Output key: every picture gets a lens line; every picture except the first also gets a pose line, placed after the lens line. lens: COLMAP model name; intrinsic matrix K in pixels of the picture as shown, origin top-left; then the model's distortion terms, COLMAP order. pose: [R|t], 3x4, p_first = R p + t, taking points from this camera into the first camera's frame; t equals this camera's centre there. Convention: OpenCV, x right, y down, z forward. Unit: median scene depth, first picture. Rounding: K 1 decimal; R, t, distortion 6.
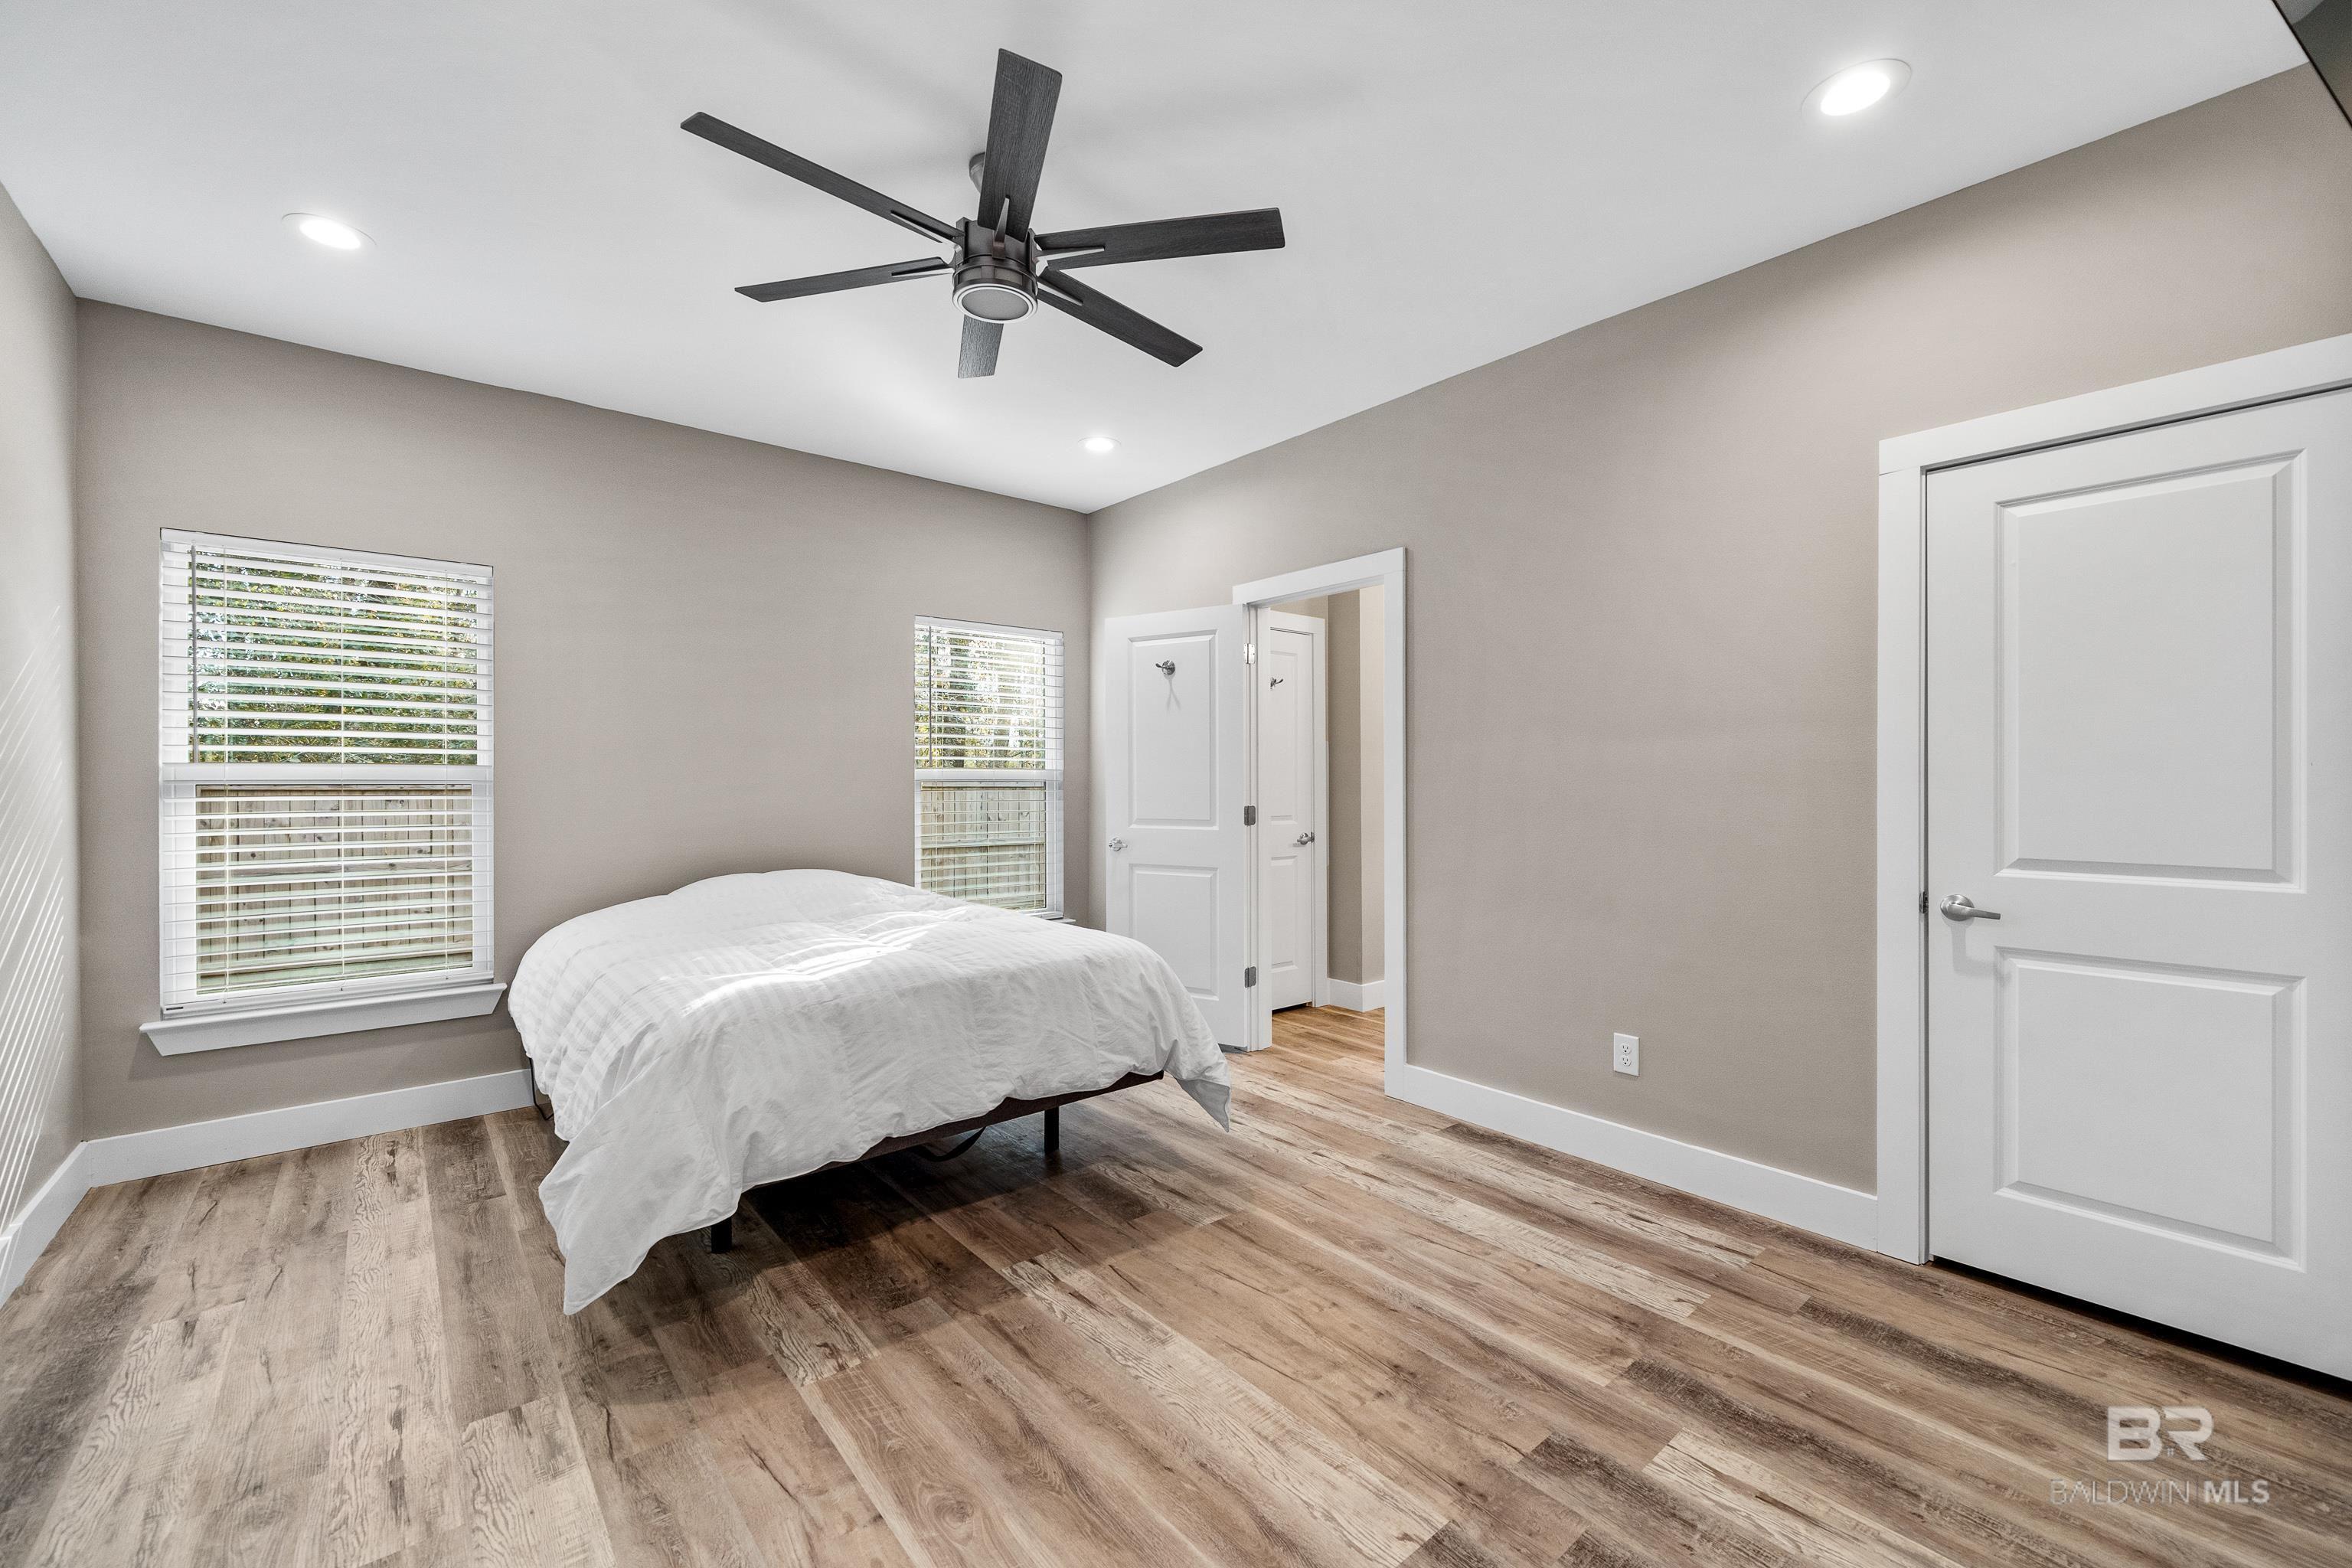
lens RADIAL K [[949.5, 0, 1176.0], [0, 949.5, 784.0], [0, 0, 1]] dist [-0.005332, -0.000151]
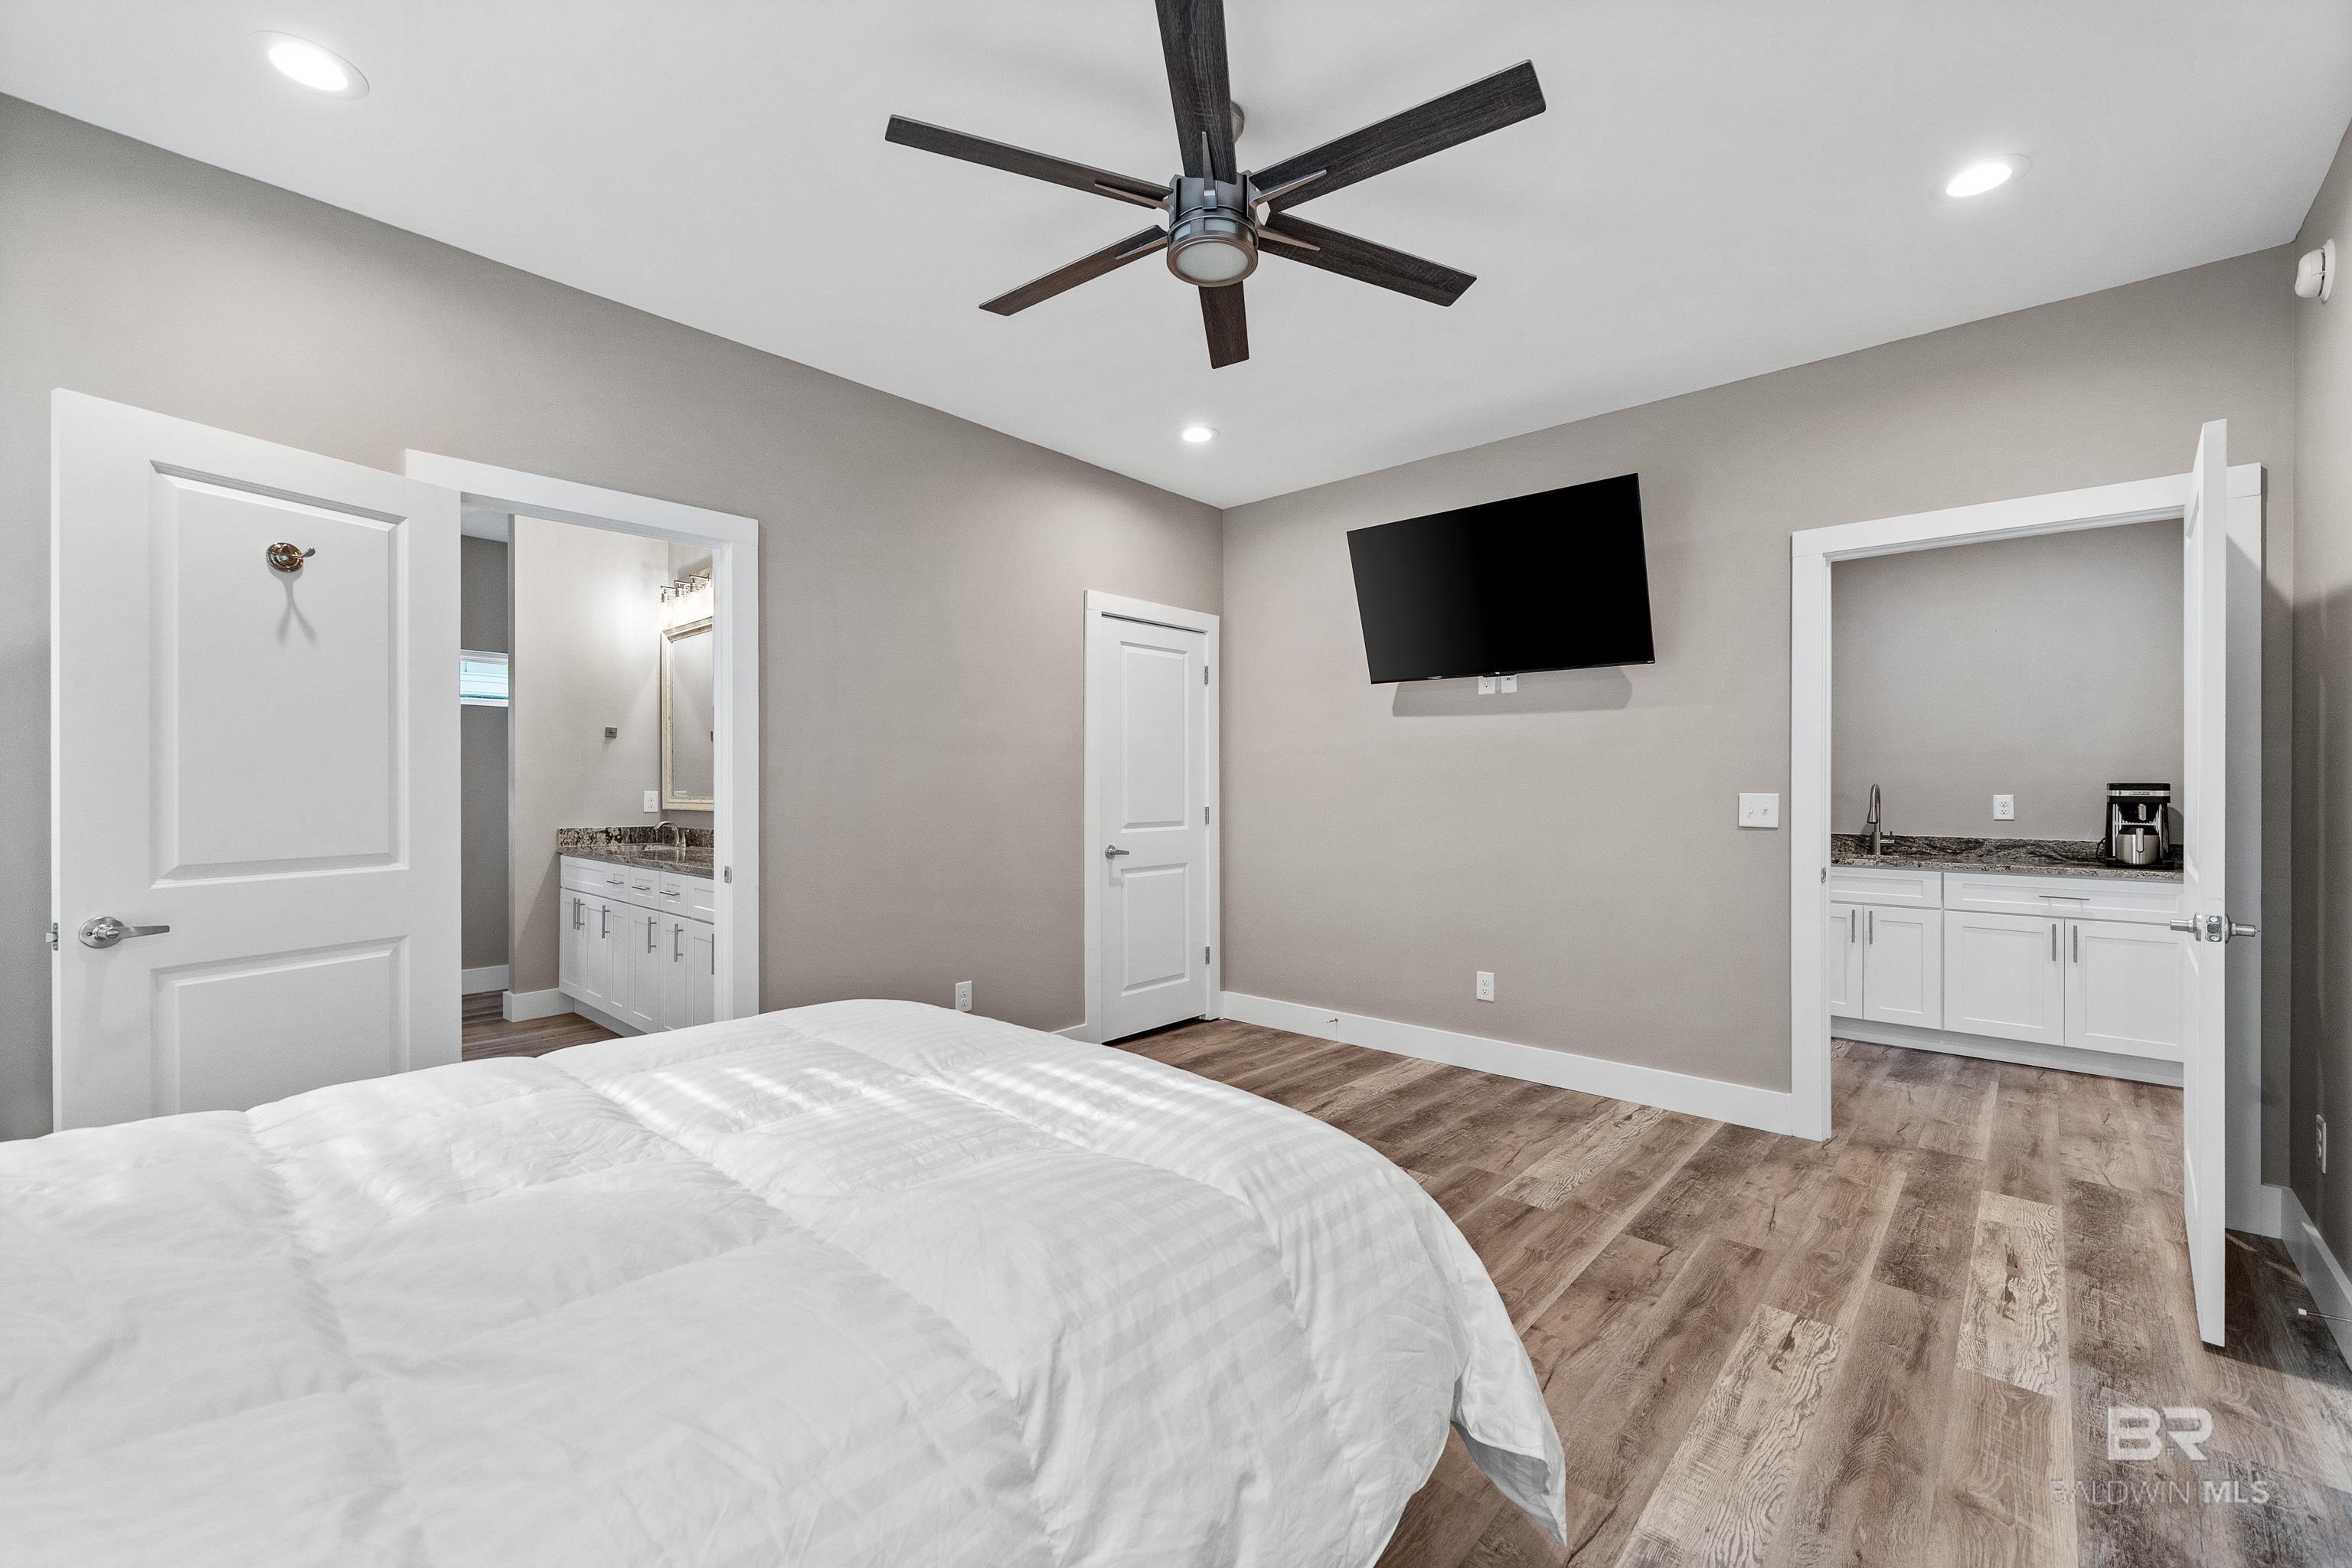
lens RADIAL K [[949.5, 0, 1176.0], [0, 949.5, 784.0], [0, 0, 1]] dist [-0.005332, -0.000151]
pose [[-0.134880, -0.000156, 0.990862, -1.232913], [0.002230, 0.999997, 0.000461, -0.003864], [-0.990859, 0.002272, -0.134880, 1.308870]]
